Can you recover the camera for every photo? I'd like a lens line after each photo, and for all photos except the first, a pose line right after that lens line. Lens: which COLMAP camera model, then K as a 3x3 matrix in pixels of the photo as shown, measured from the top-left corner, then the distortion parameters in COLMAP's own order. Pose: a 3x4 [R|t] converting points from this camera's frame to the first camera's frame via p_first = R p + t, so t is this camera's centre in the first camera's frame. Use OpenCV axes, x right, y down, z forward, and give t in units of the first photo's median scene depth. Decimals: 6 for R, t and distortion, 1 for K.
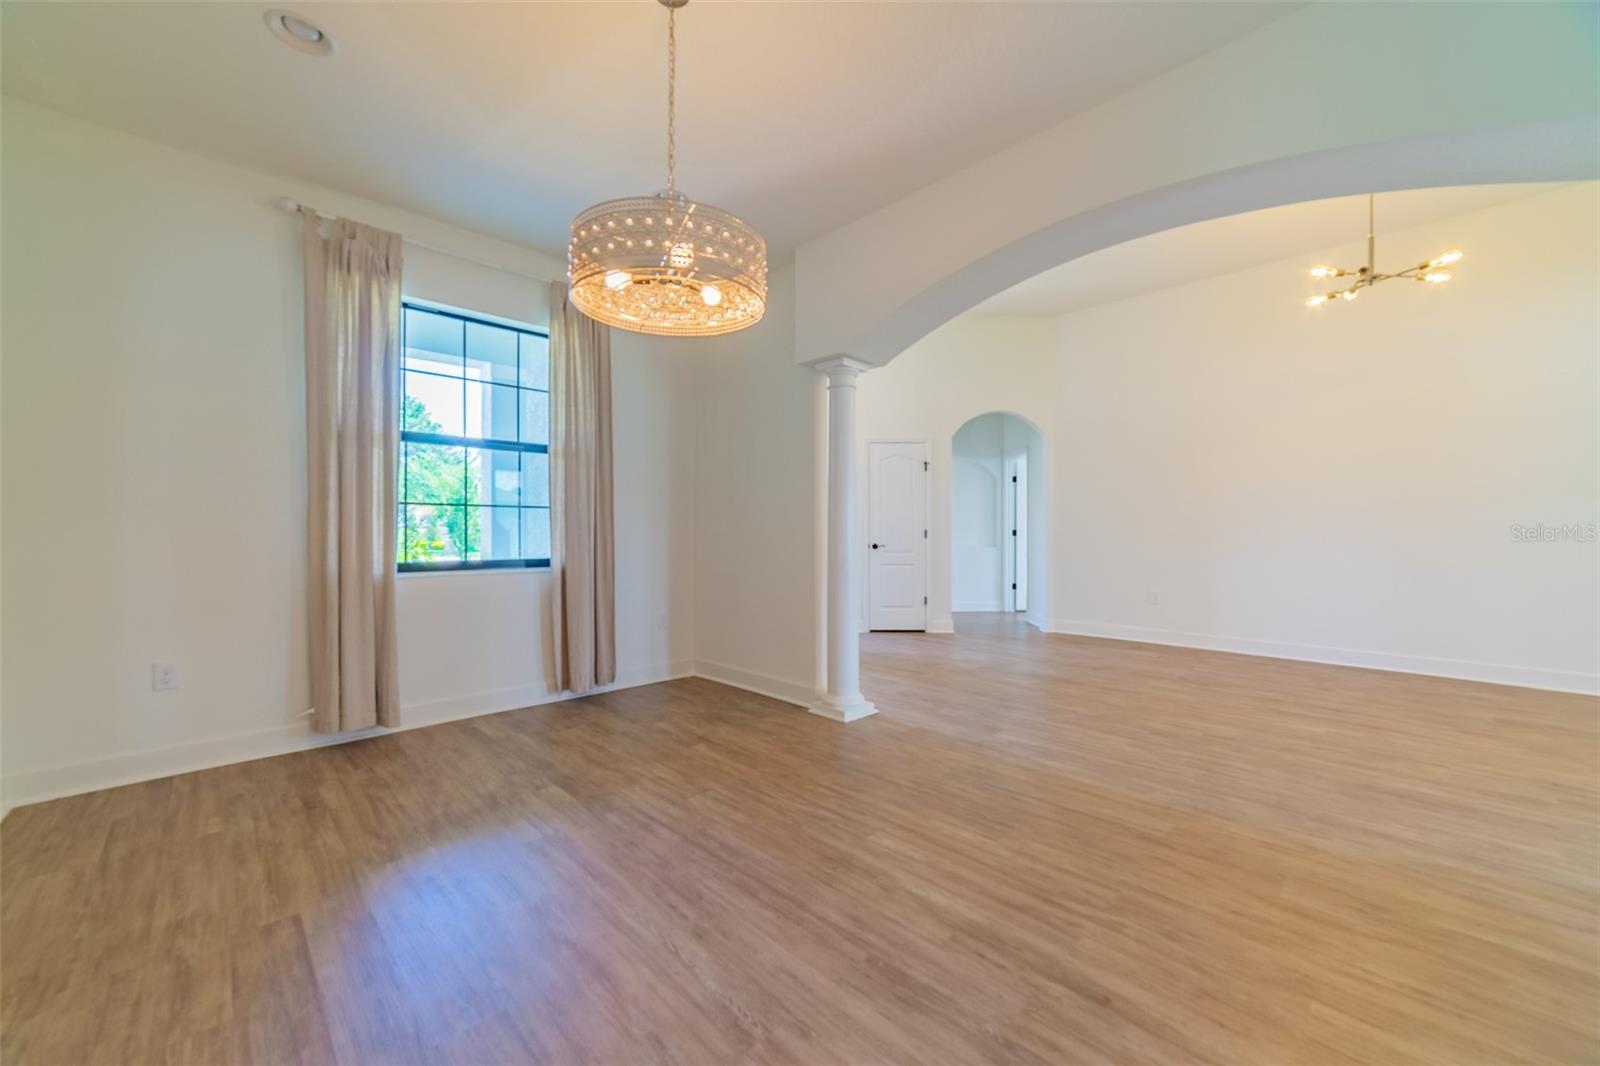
lens RADIAL K [[624.3, 0, 800.0], [0, 624.3, 533.0], [0, 0, 1]] dist [-0.024237, 0.008594]
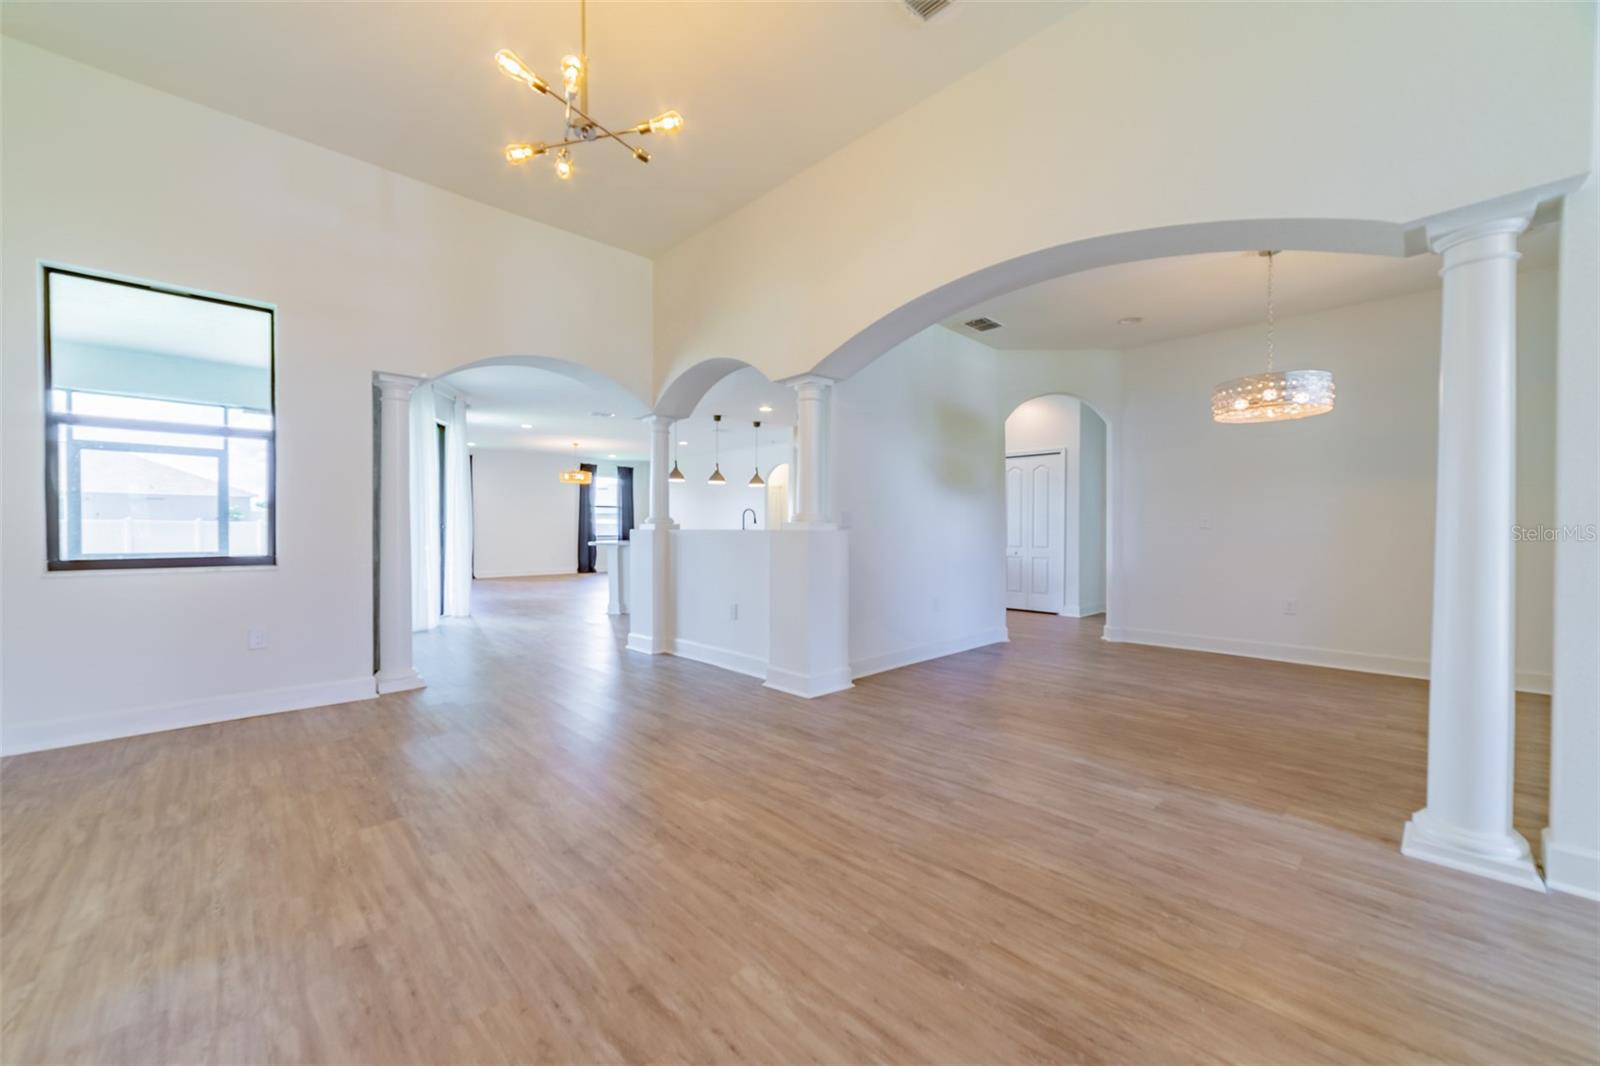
lens RADIAL K [[624.3, 0, 800.0], [0, 624.3, 533.0], [0, 0, 1]] dist [-0.024237, 0.008594]
pose [[-0.999973, -0.005118, 0.005277, 0.821658], [-0.005083, 0.999965, 0.006610, -0.000975], [-0.005311, 0.006583, -0.999964, 1.918984]]
